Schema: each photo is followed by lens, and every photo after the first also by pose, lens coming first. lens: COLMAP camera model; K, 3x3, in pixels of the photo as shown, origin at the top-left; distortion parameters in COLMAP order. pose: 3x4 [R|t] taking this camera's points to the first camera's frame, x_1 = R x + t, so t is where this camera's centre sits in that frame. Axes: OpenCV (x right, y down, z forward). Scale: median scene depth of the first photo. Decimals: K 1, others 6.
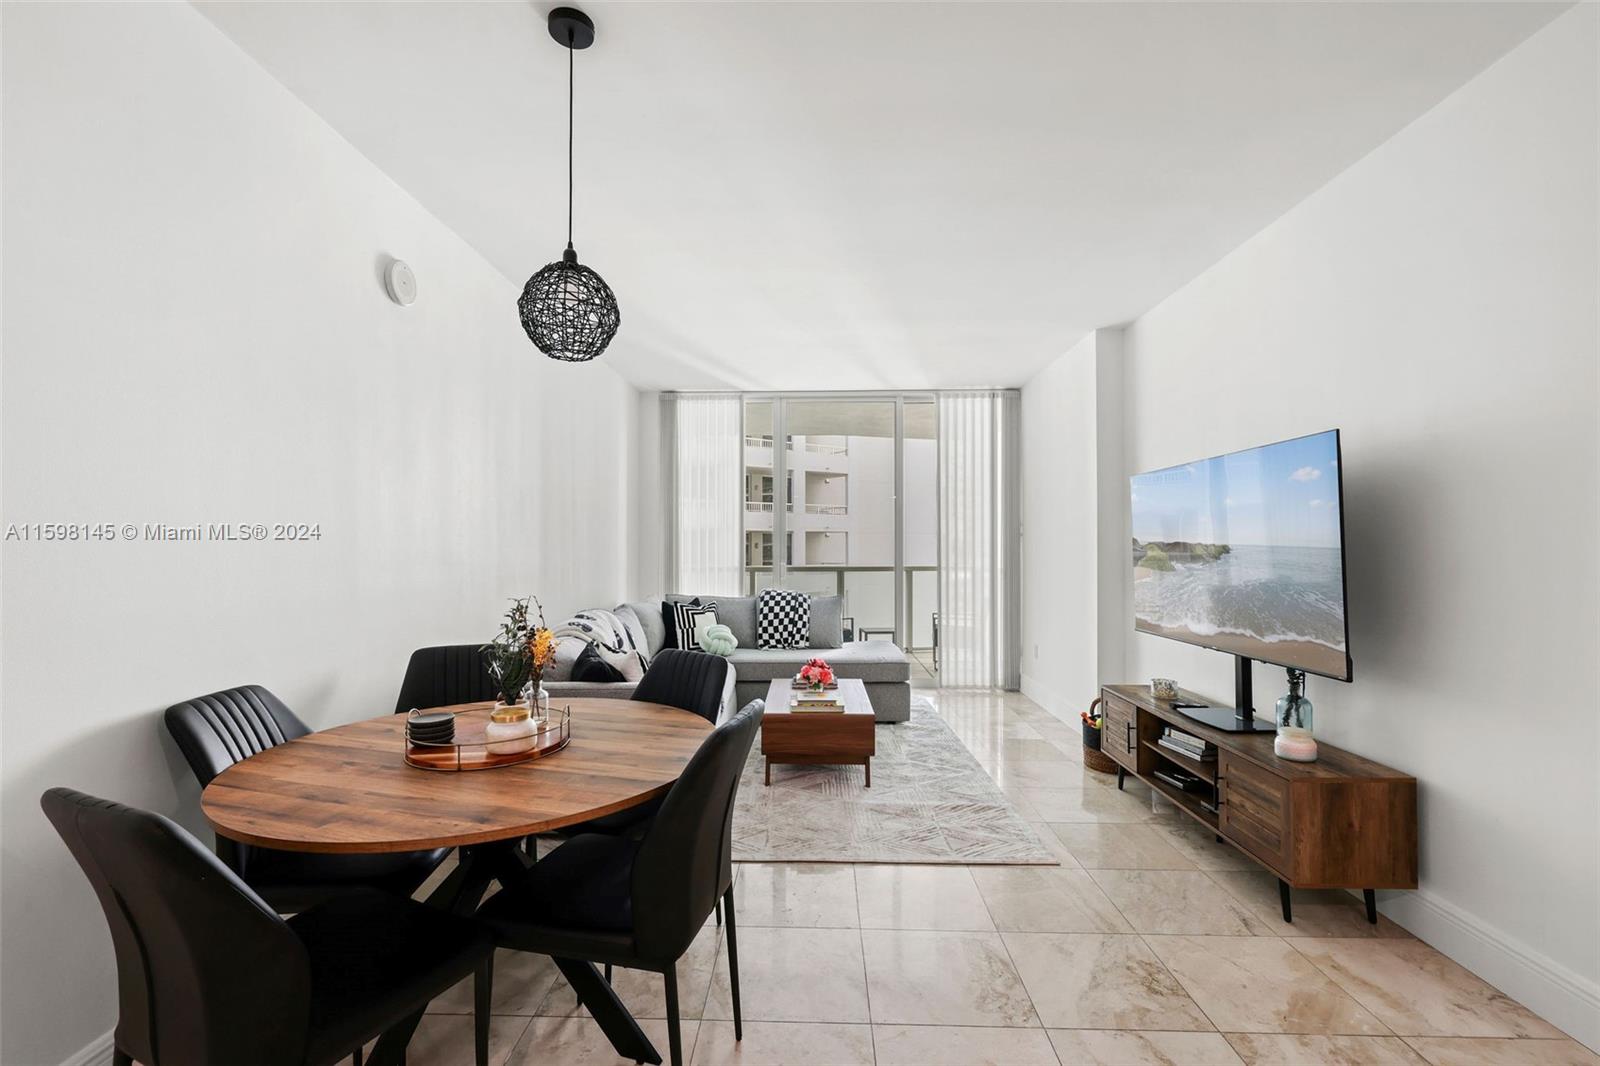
lens RADIAL K [[679.1, 0, 791.6], [0, 679.1, 540.5], [0, 0, 1]] dist [0.000195, -0.000393]
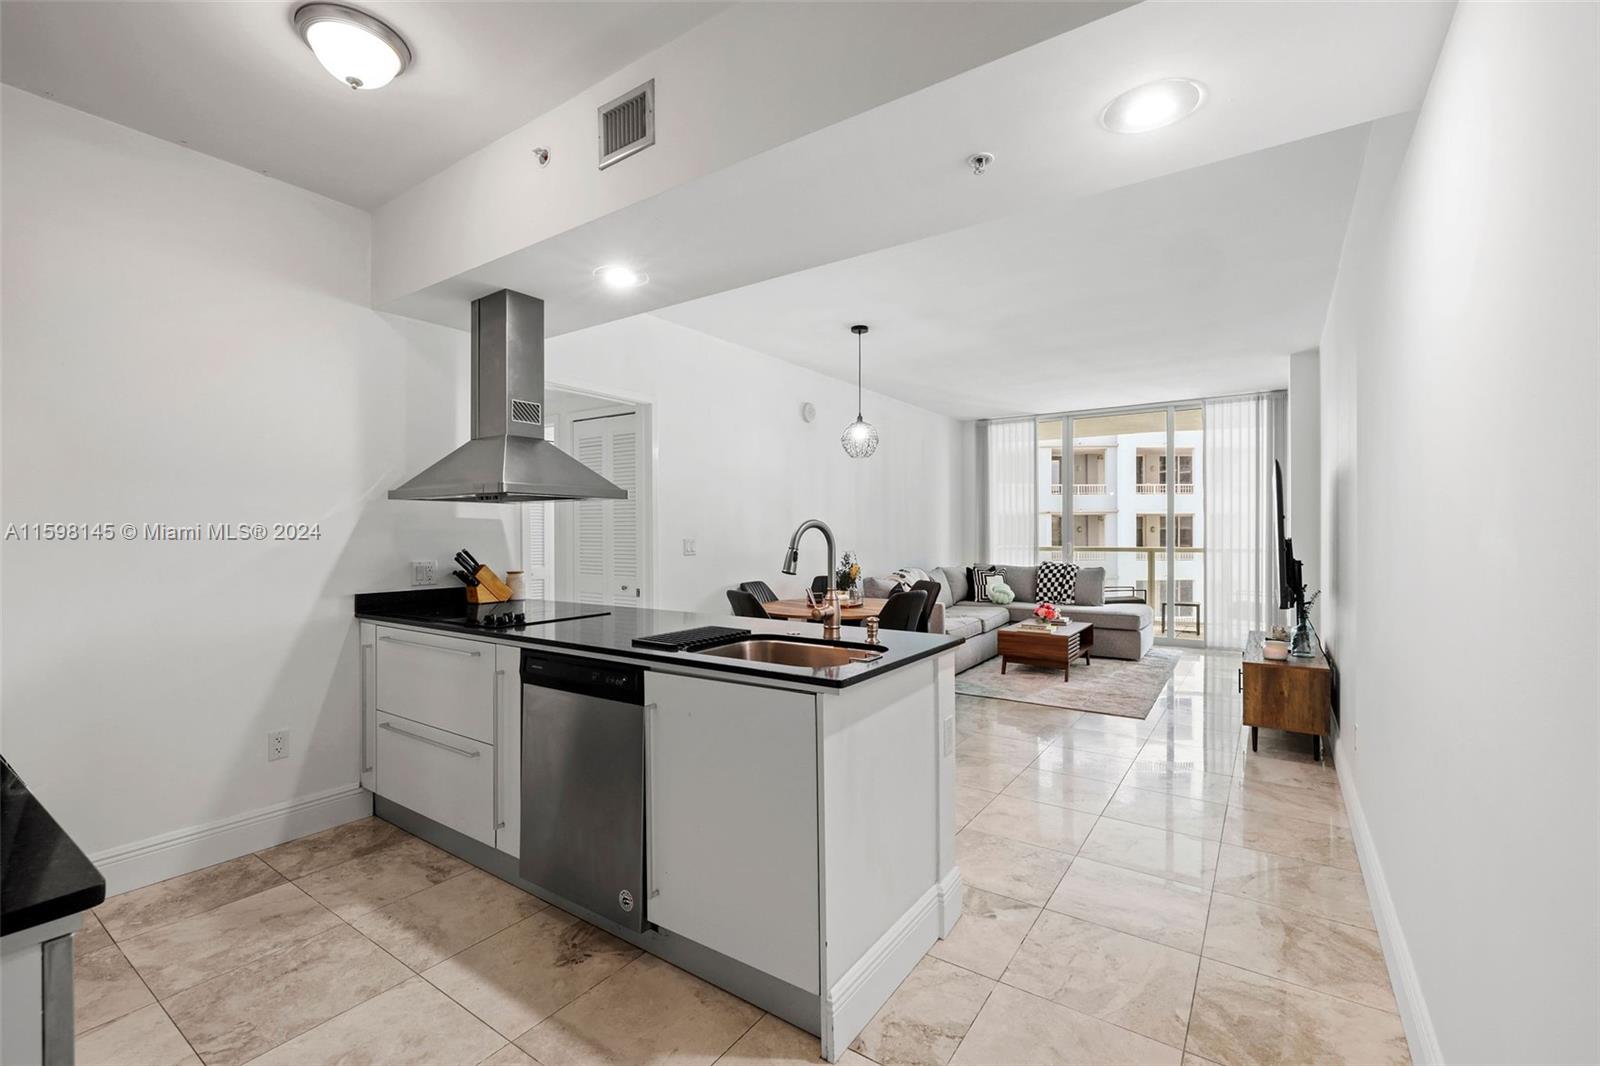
lens RADIAL K [[680.2, 0, 800.0], [0, 680.2, 533.0], [0, 0, 1]] dist [0.001179, -0.000162]
pose [[0.842638, -0.000311, -0.538481, 0.298962], [0.007064, 0.999920, 0.010477, -0.003577], [0.538435, -0.012632, 0.842572, -0.447561]]
